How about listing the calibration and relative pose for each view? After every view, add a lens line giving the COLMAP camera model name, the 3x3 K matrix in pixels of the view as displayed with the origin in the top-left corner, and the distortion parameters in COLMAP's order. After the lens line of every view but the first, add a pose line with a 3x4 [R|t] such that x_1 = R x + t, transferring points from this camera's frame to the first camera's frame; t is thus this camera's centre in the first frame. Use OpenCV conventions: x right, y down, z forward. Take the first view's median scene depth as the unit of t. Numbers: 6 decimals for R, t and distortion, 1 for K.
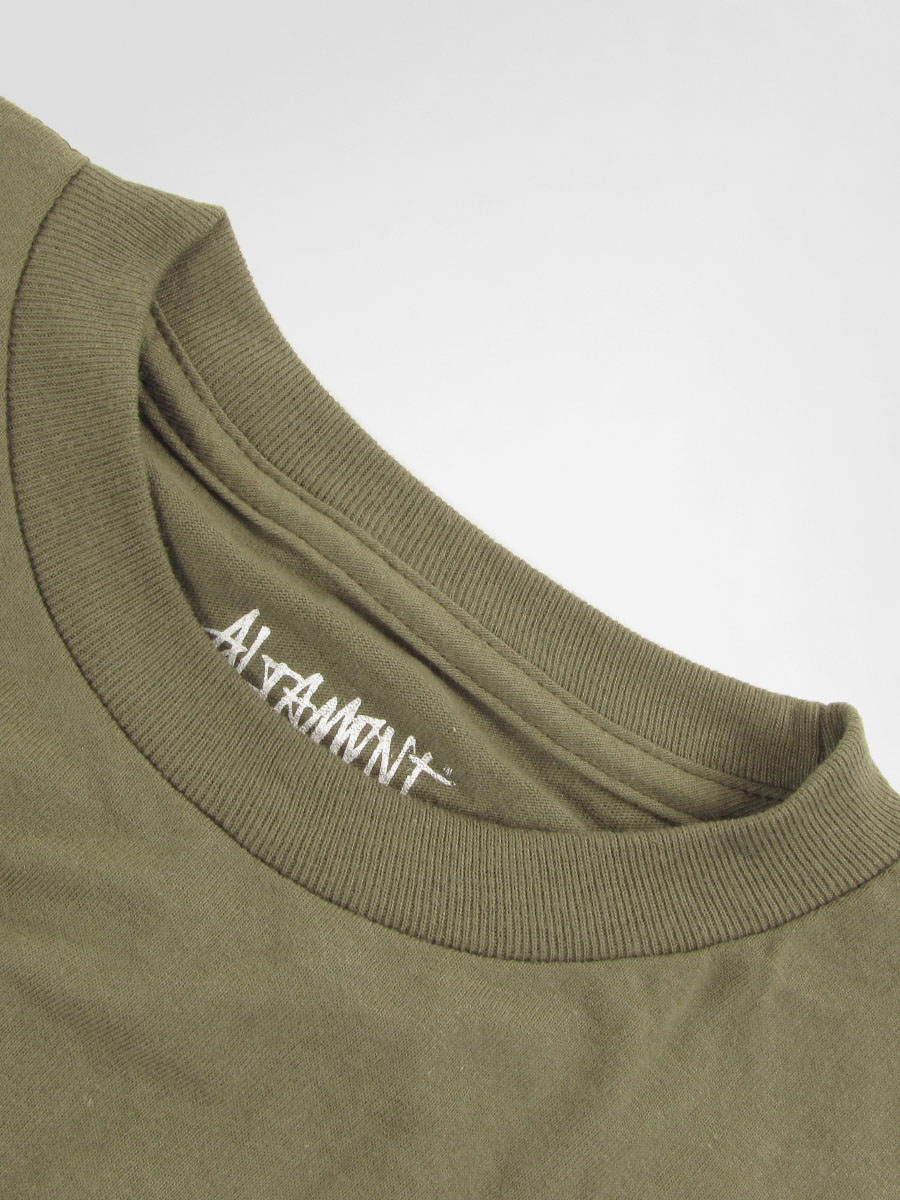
lens RADIAL K [[1781.7, 0, 450.0], [0, 1781.7, 600.0], [0, 0, 1]] dist [-0.100103, 0.006422]
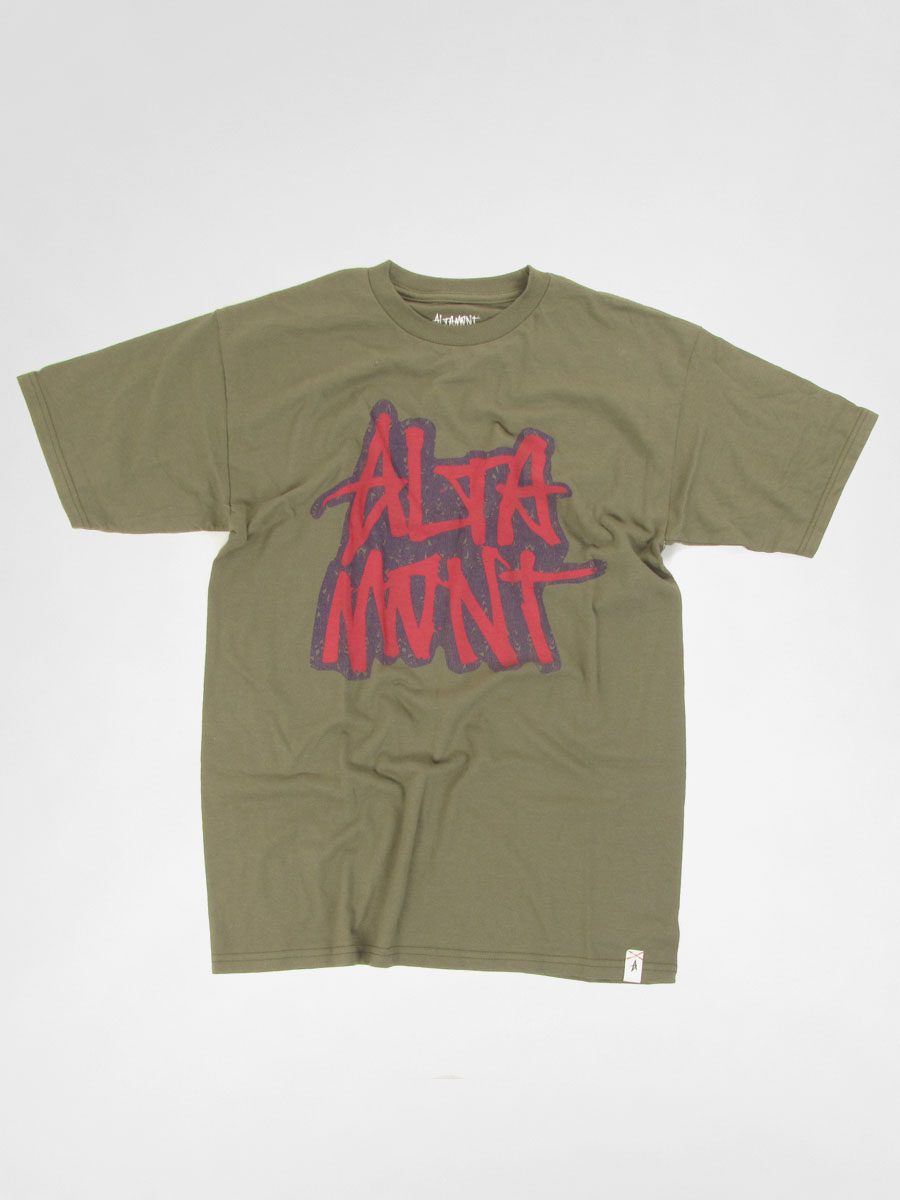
lens RADIAL K [[1781.7, 0, 450.0], [0, 1781.7, 600.0], [0, 0, 1]] dist [-0.100103, 0.006422]
pose [[0.808800, -0.571037, -0.140564, 0.220986], [0.587130, 0.770482, 0.248265, -0.720901], [-0.033467, -0.283326, 0.958439, -5.088880]]
